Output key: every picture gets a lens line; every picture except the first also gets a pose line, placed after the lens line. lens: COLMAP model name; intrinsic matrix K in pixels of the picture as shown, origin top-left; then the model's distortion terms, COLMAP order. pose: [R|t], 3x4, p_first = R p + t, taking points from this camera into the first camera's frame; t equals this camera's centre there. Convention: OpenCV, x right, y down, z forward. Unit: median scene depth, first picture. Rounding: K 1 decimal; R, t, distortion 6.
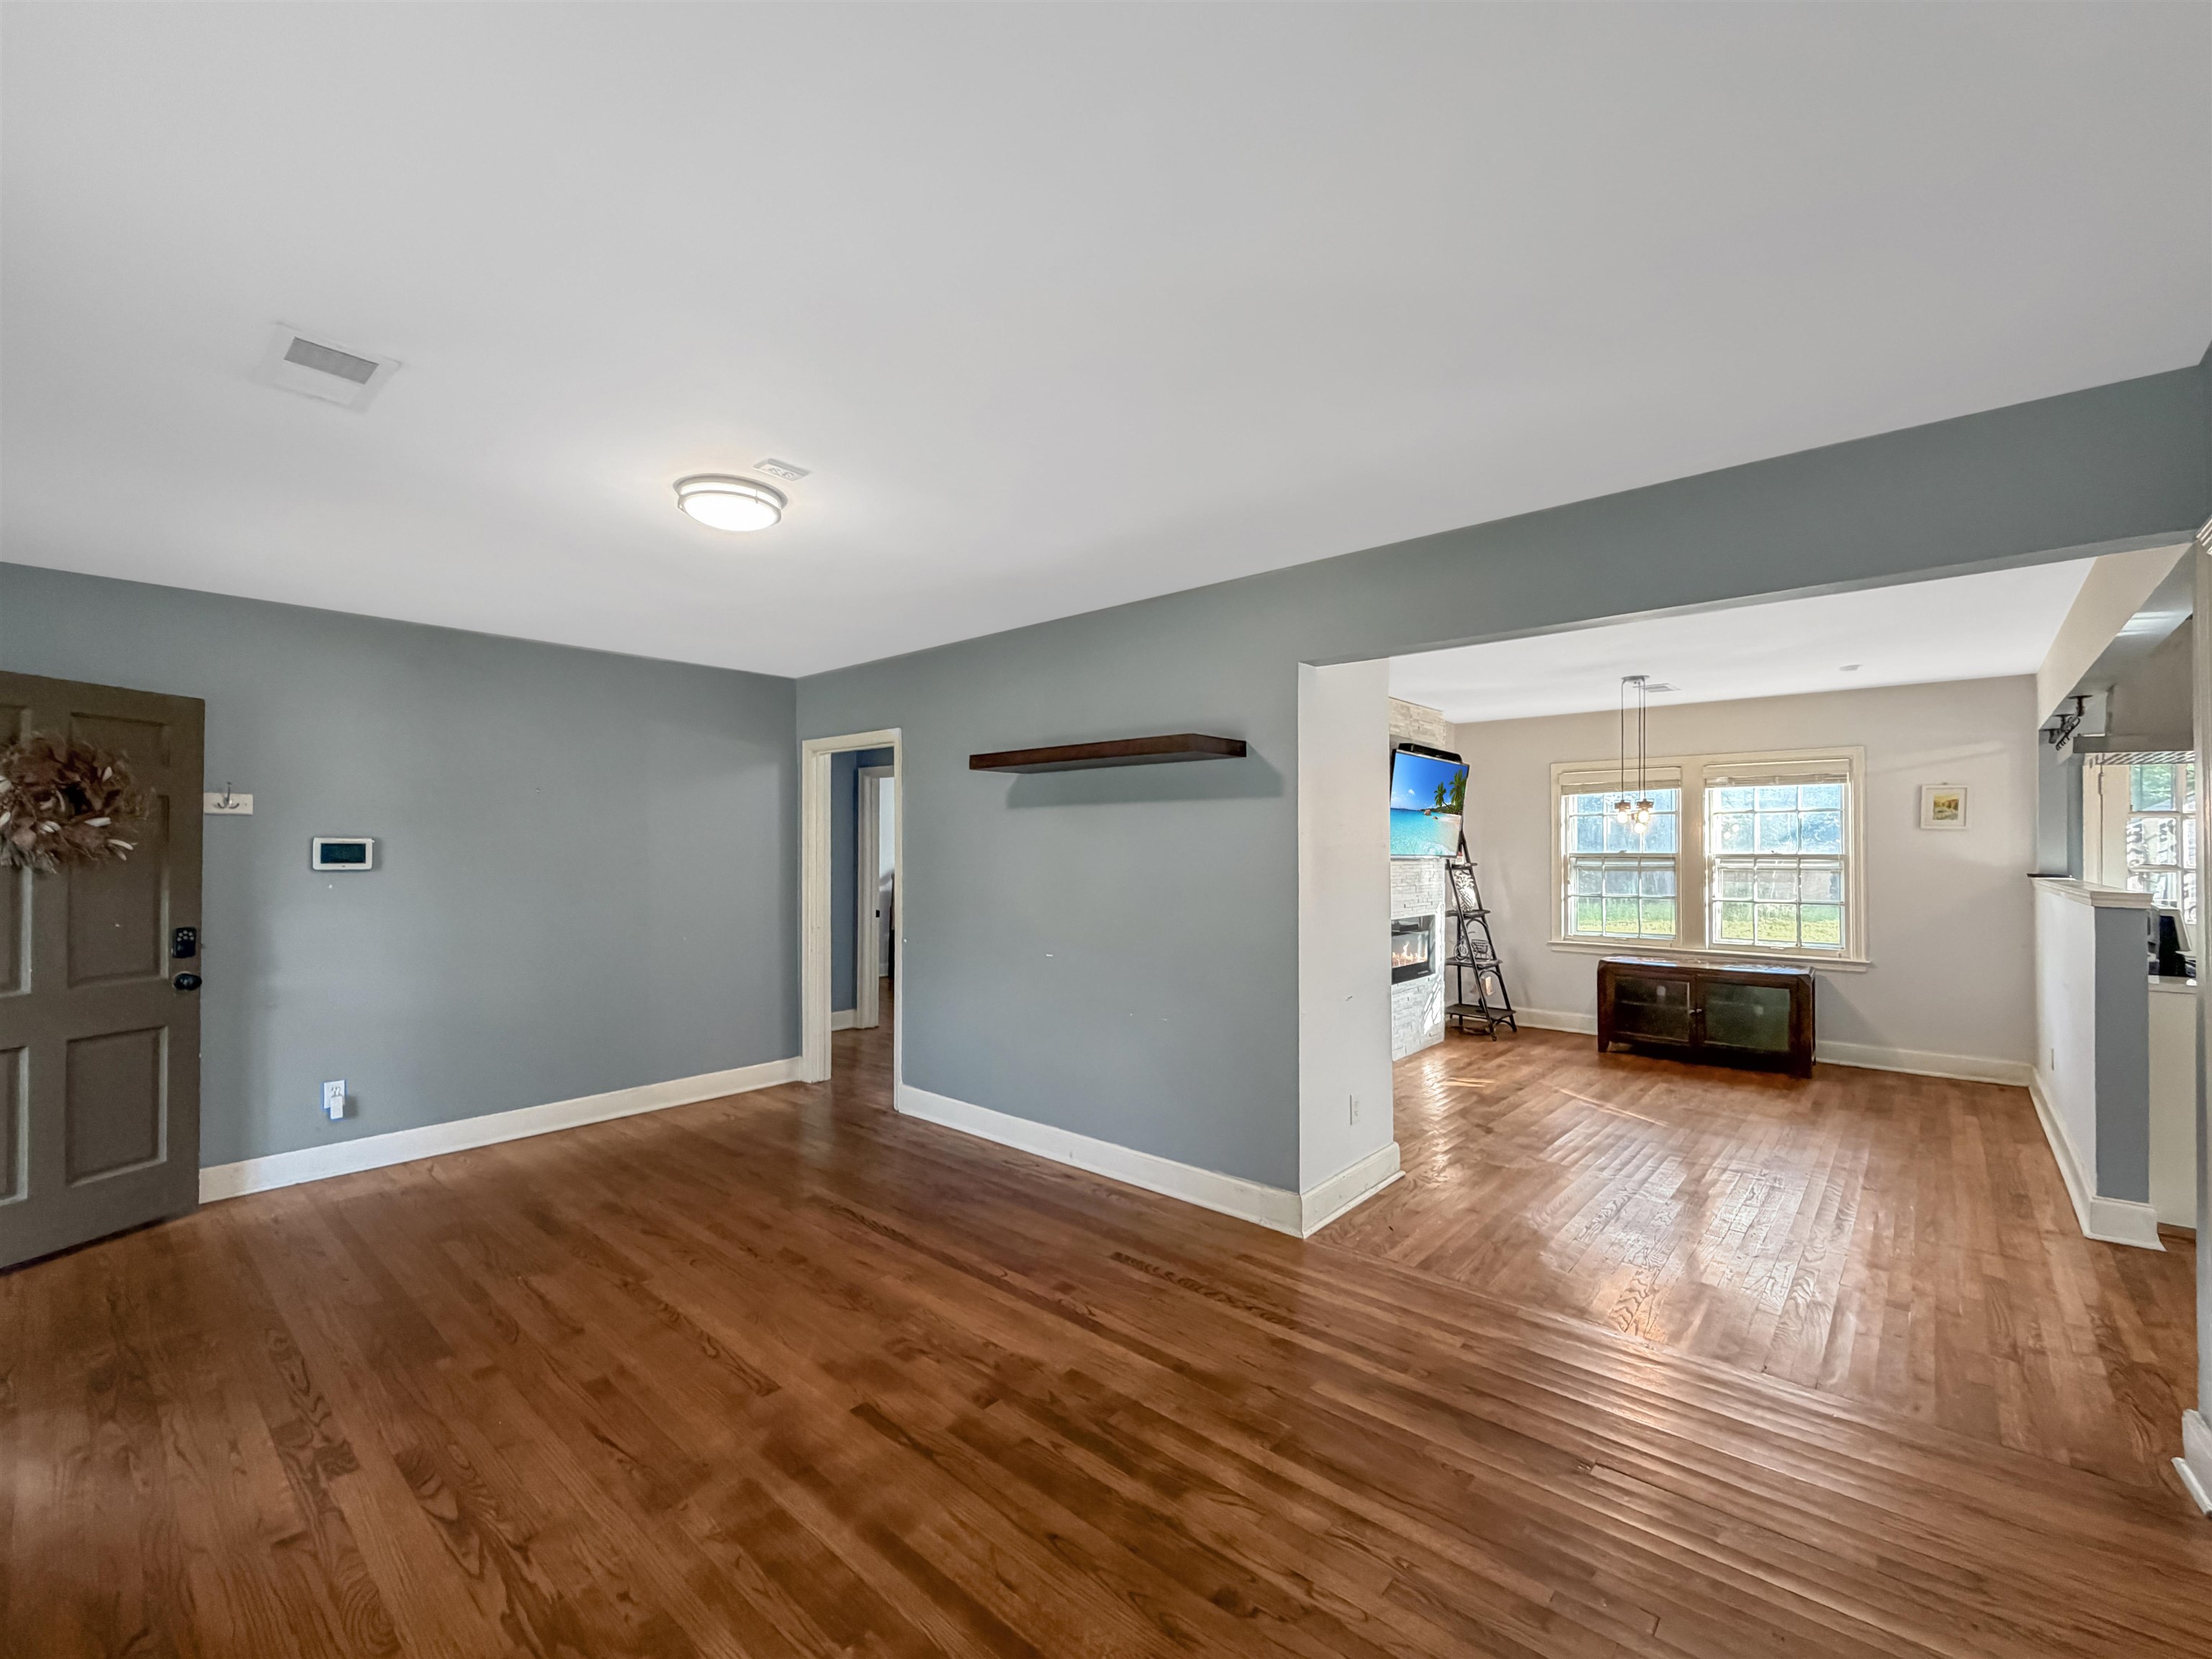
lens RADIAL K [[902.6, 0, 1097.2], [0, 902.6, 835.9], [0, 0, 1]] dist [0.004571, 0.000232]
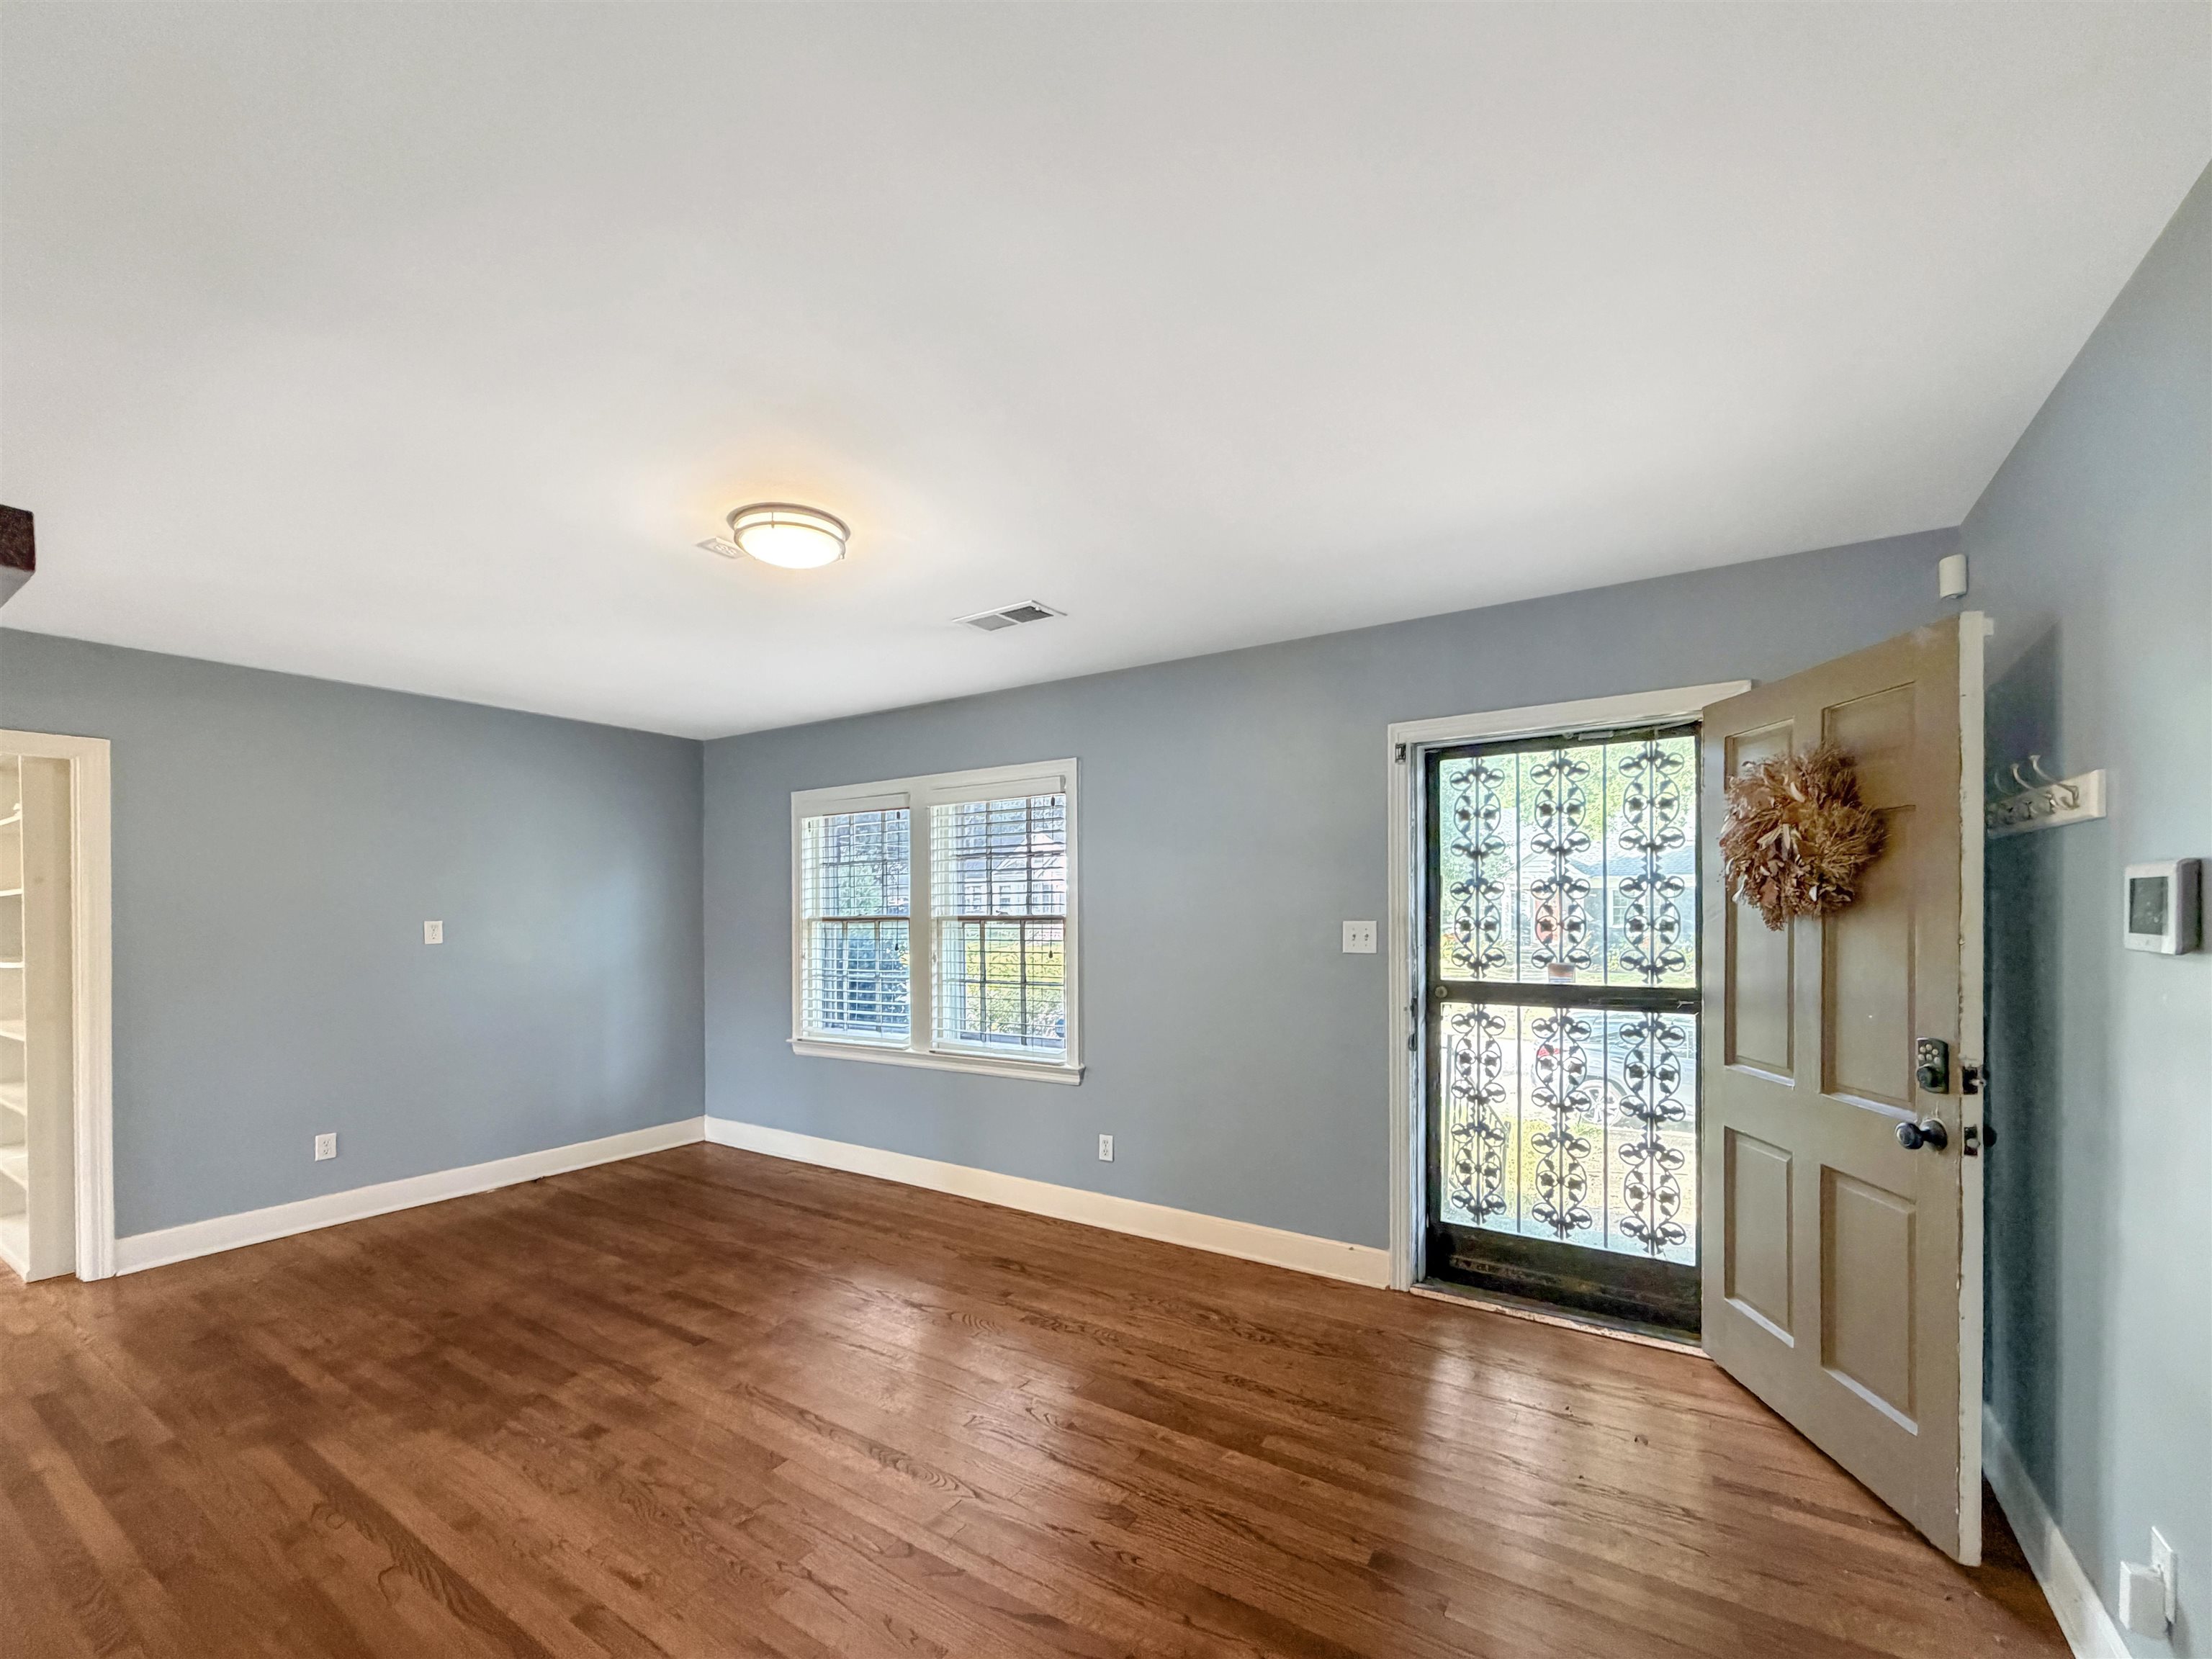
lens RADIAL K [[890.7, 0, 1122.2], [0, 890.7, 910.8], [0, 0, 1]] dist [-0.001856, -0.000245]
pose [[-0.984771, 0.005723, -0.173762, -0.388498], [0.008867, 0.999811, -0.017325, 0.026932], [0.173630, -0.018602, -0.984635, 1.314750]]
